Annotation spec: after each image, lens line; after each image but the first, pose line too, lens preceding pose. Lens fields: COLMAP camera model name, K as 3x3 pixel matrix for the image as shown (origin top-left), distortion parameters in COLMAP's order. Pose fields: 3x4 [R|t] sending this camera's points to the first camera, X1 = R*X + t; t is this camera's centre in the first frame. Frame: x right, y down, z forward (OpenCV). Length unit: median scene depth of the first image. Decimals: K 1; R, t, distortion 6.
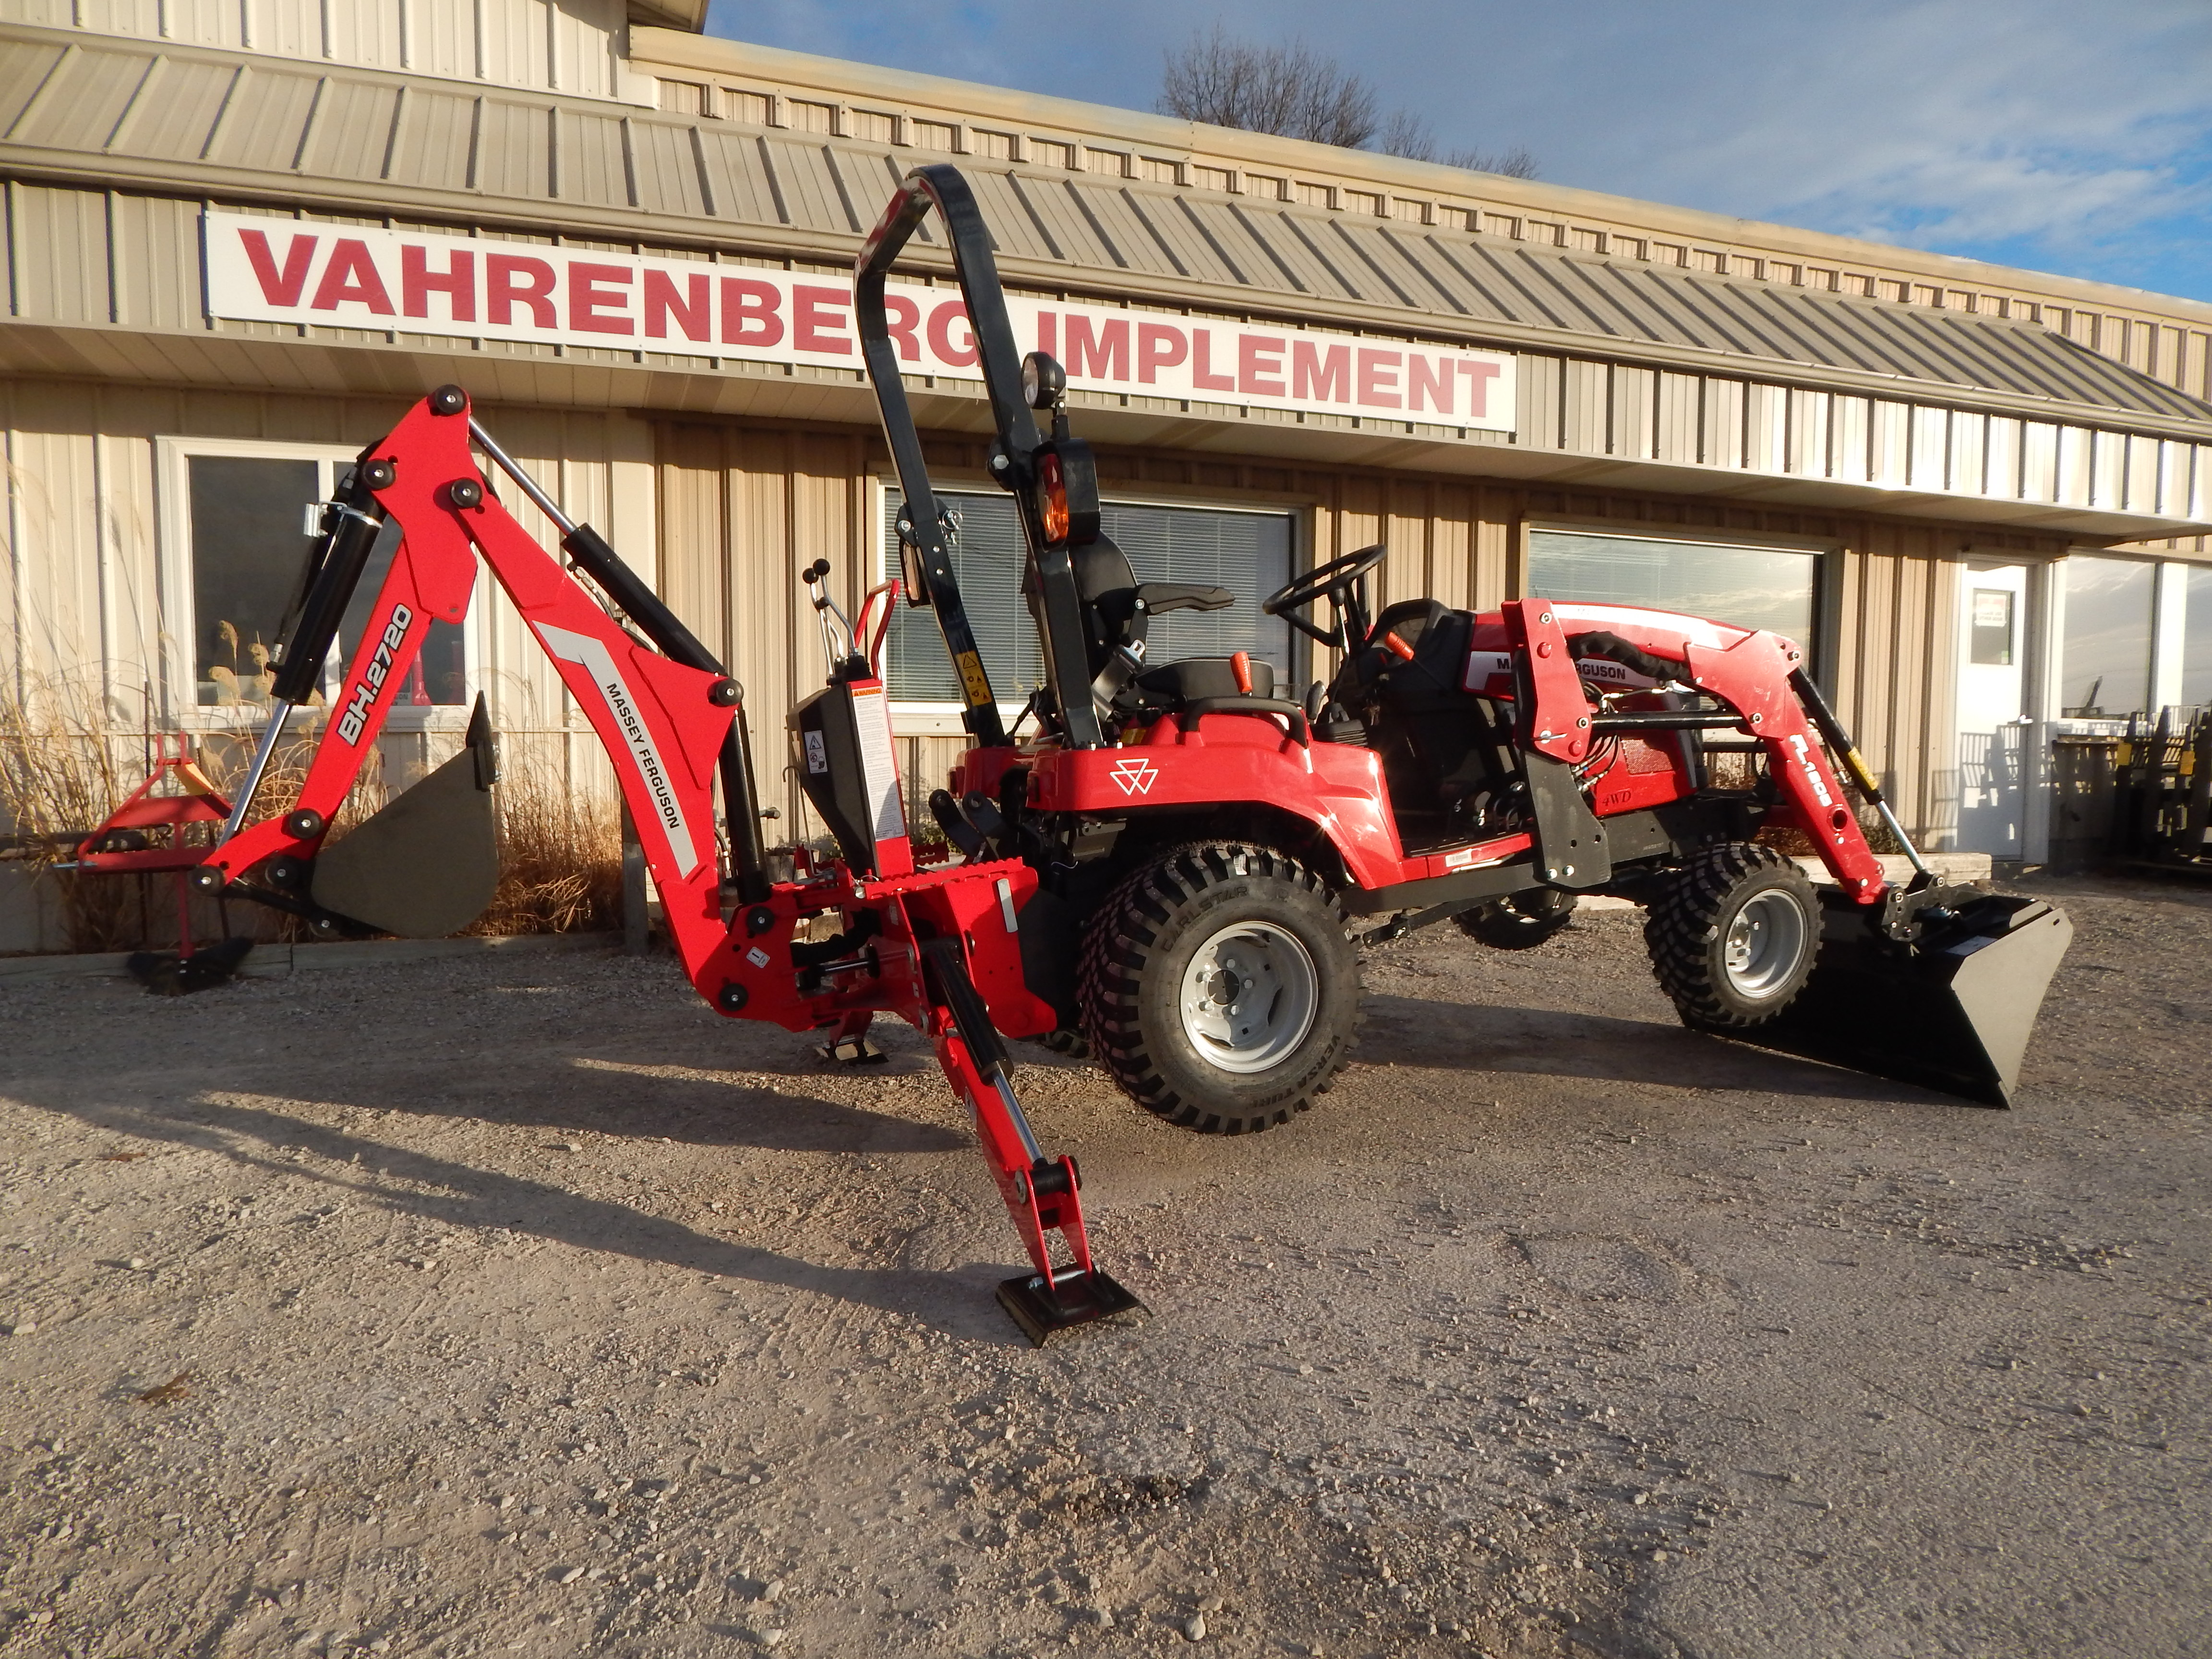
lens RADIAL K [[1447.5, 0, 1118.2], [0, 1447.5, 823.4], [0, 0, 1]] dist [-0.003888, 0.001872]
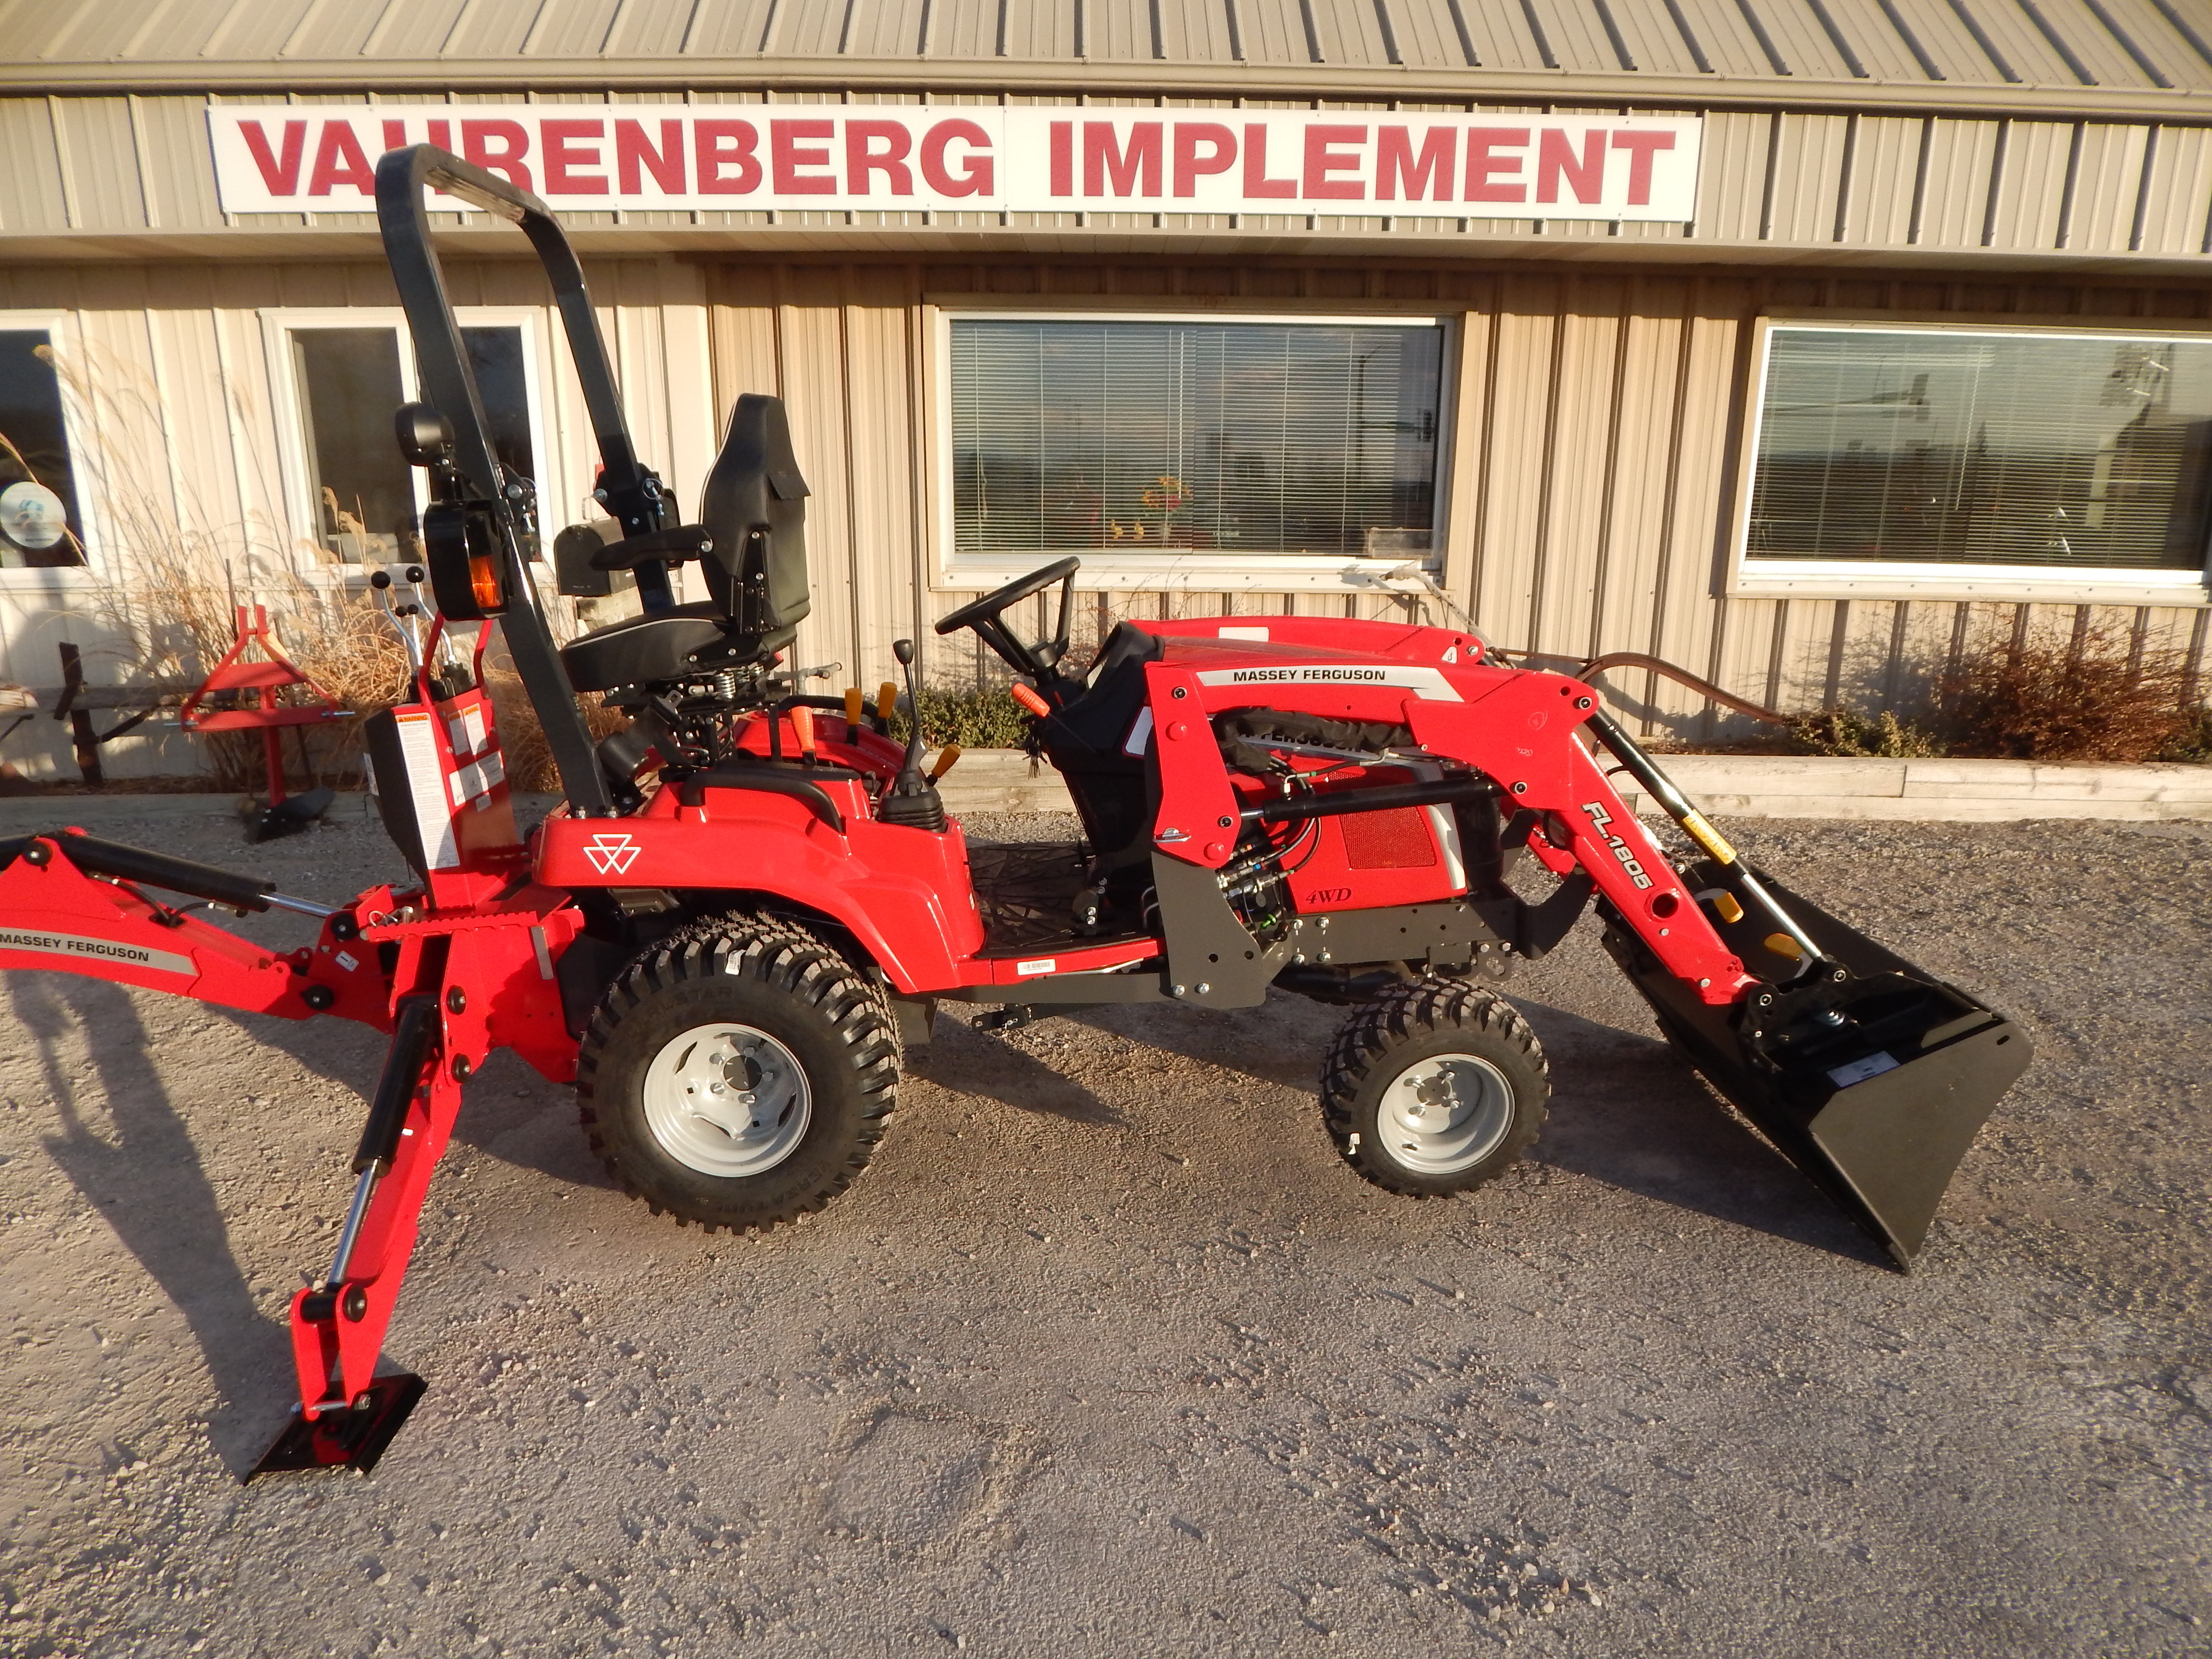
lens RADIAL K [[1447.5, 0, 1132.7], [0, 1447.5, 829.2], [0, 0, 1]] dist [-0.003888, 0.001872]
pose [[0.947355, 0.083031, -0.309233, 0.339487], [-0.020029, 0.979267, 0.201579, -0.128320], [0.319559, -0.184774, 0.929376, 0.141591]]
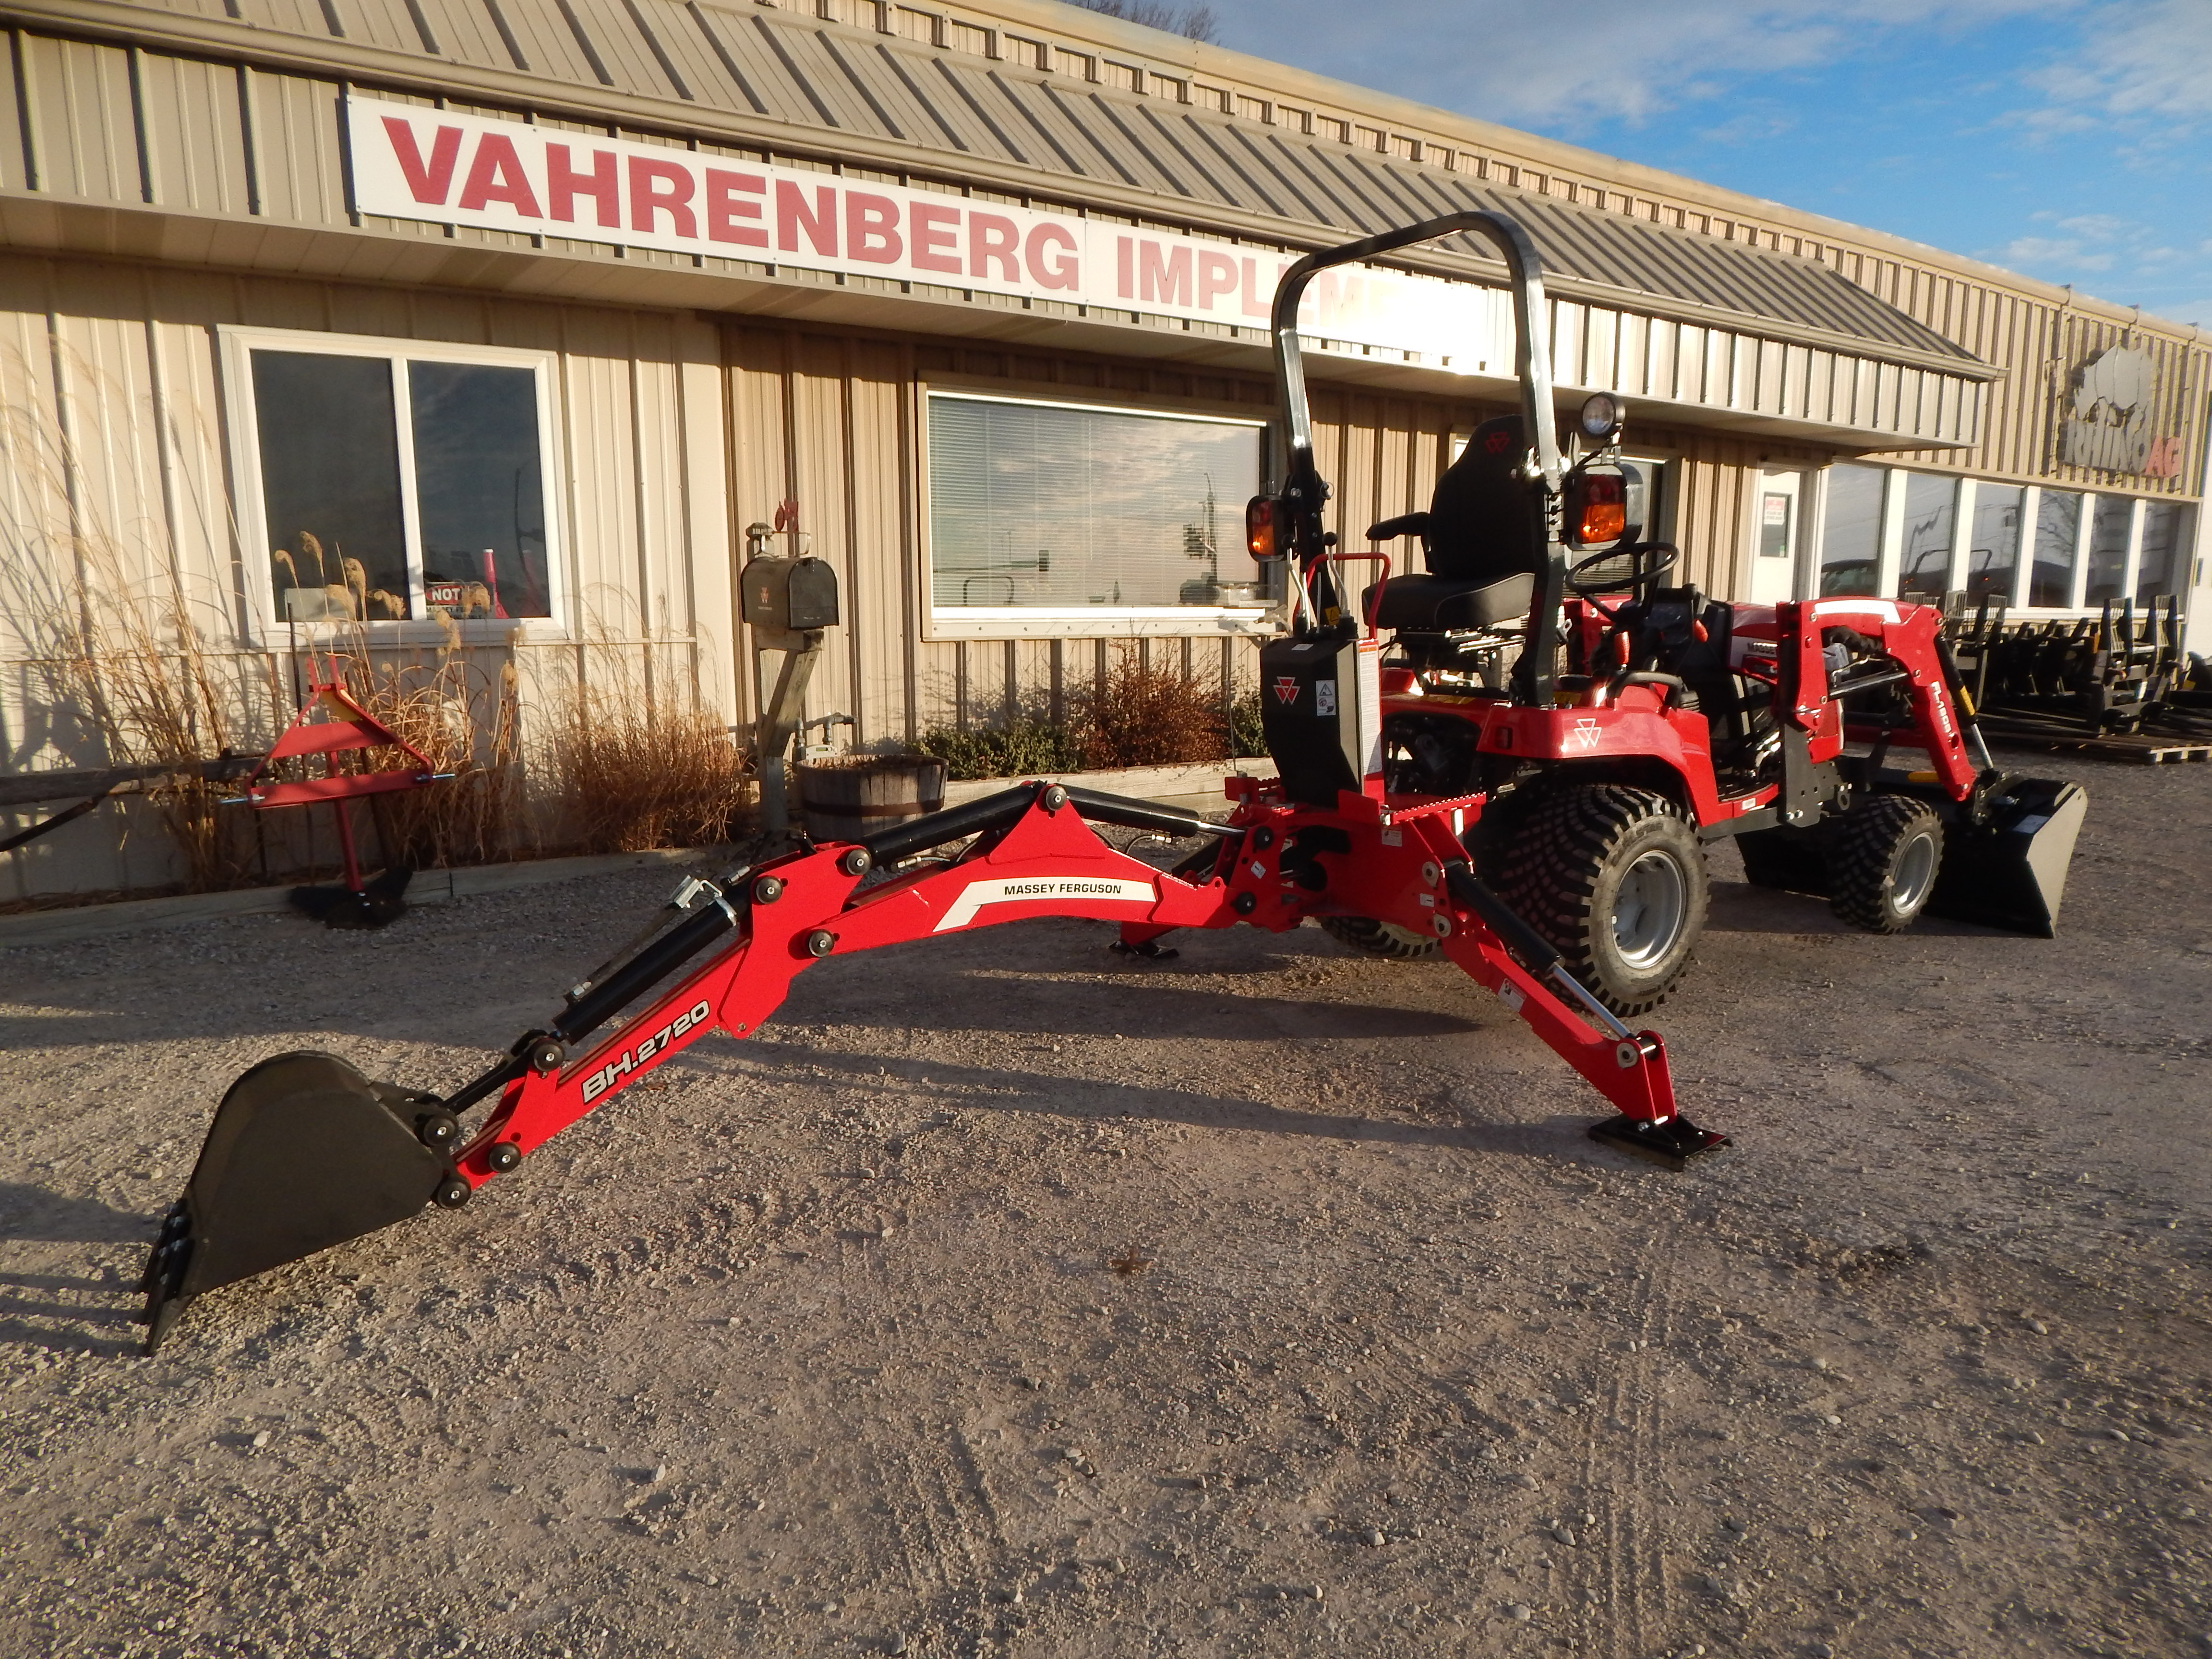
lens RADIAL K [[1447.5, 0, 1138.7], [0, 1447.5, 805.4], [0, 0, 1]] dist [-0.003888, 0.001872]
pose [[0.968865, -0.035719, 0.244999, -0.357193], [0.012949, 0.995495, 0.093928, -0.046586], [-0.247250, -0.087831, 0.964963, -0.060417]]
